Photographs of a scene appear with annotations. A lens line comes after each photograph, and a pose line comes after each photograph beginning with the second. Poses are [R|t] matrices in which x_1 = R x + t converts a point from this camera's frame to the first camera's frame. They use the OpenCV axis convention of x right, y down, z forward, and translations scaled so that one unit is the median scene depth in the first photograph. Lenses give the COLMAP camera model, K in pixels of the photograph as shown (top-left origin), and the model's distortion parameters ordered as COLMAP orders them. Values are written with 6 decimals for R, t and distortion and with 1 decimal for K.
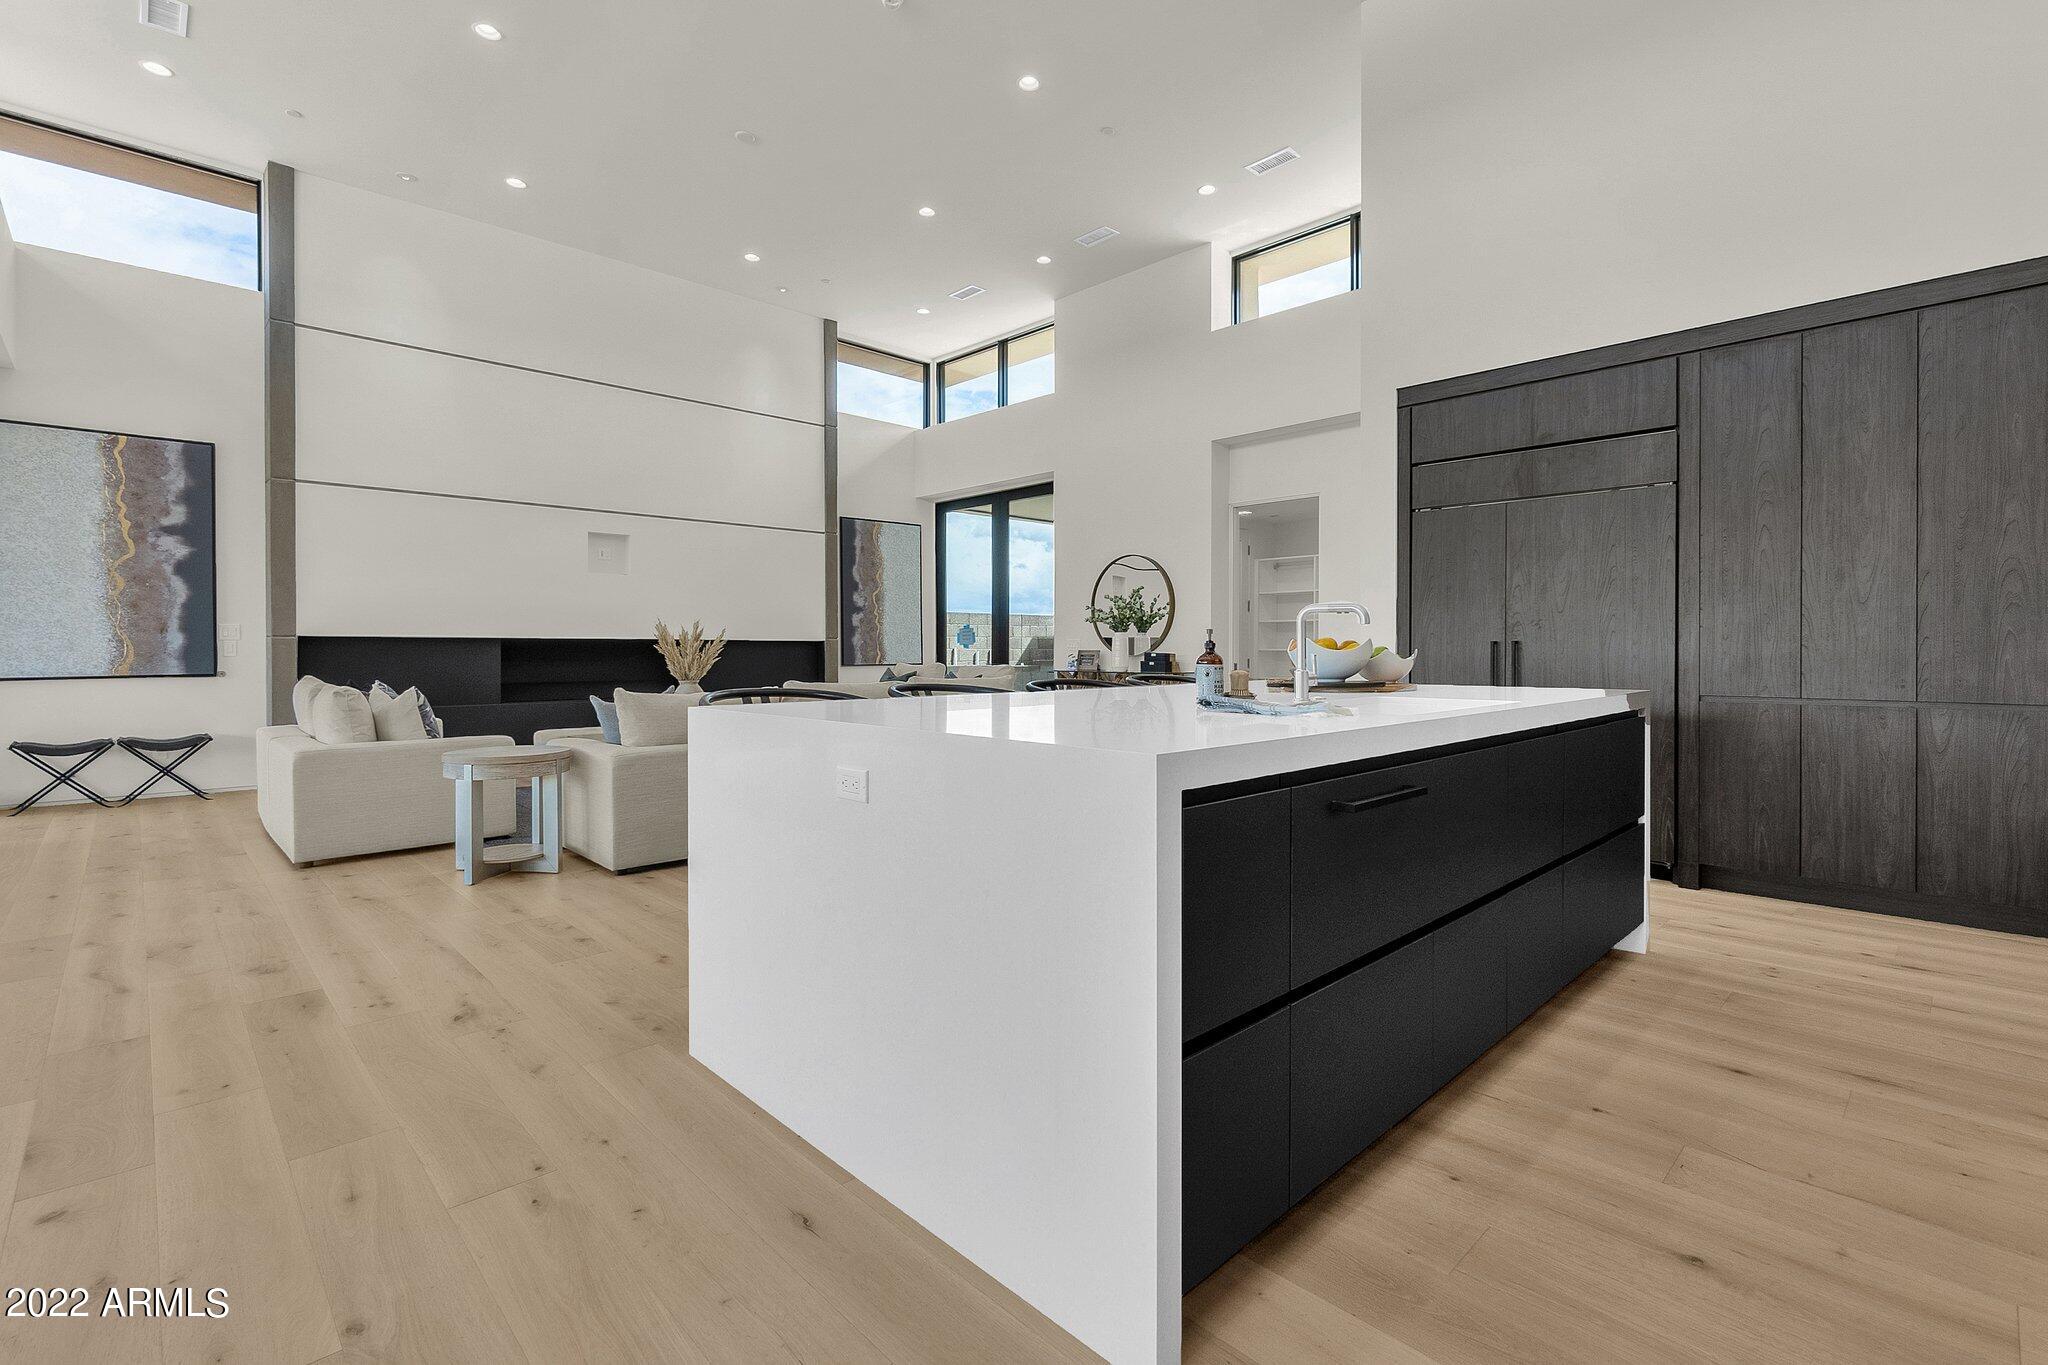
lens RADIAL K [[914.6, 0, 1068.1], [0, 914.6, 660.5], [0, 0, 1]] dist [-0.003771, 0.000280]
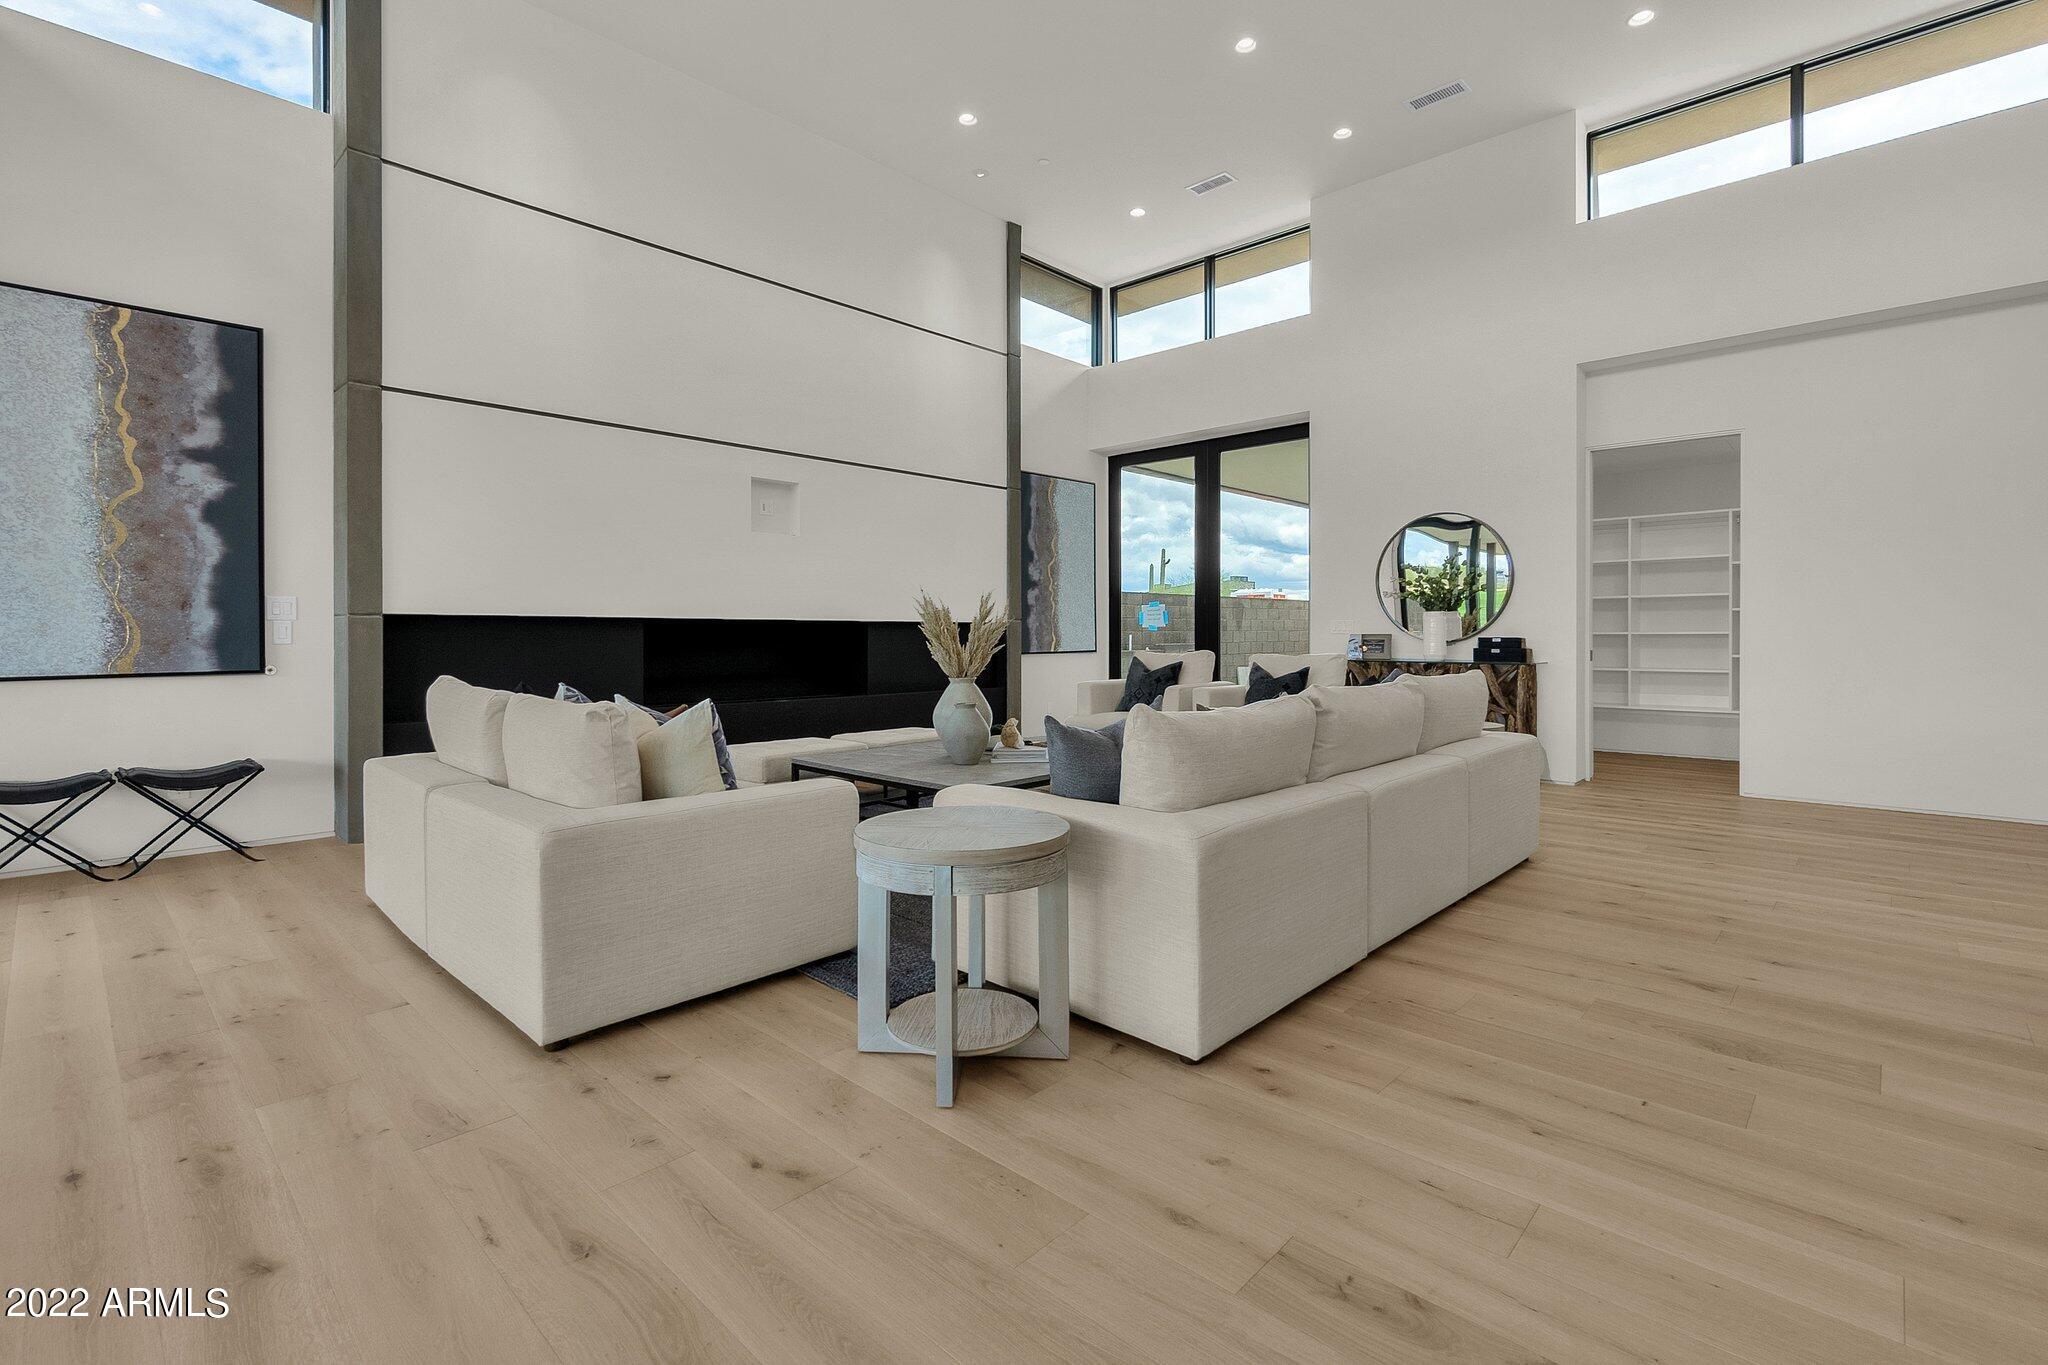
lens RADIAL K [[914.6, 0, 1087.8], [0, 914.6, 640.0], [0, 0, 1]] dist [-0.003771, 0.000280]
pose [[0.998905, -0.001867, 0.046740, -0.359823], [0.002085, 0.999987, -0.004627, -0.003299], [-0.046731, 0.004719, 0.998896, 0.300003]]
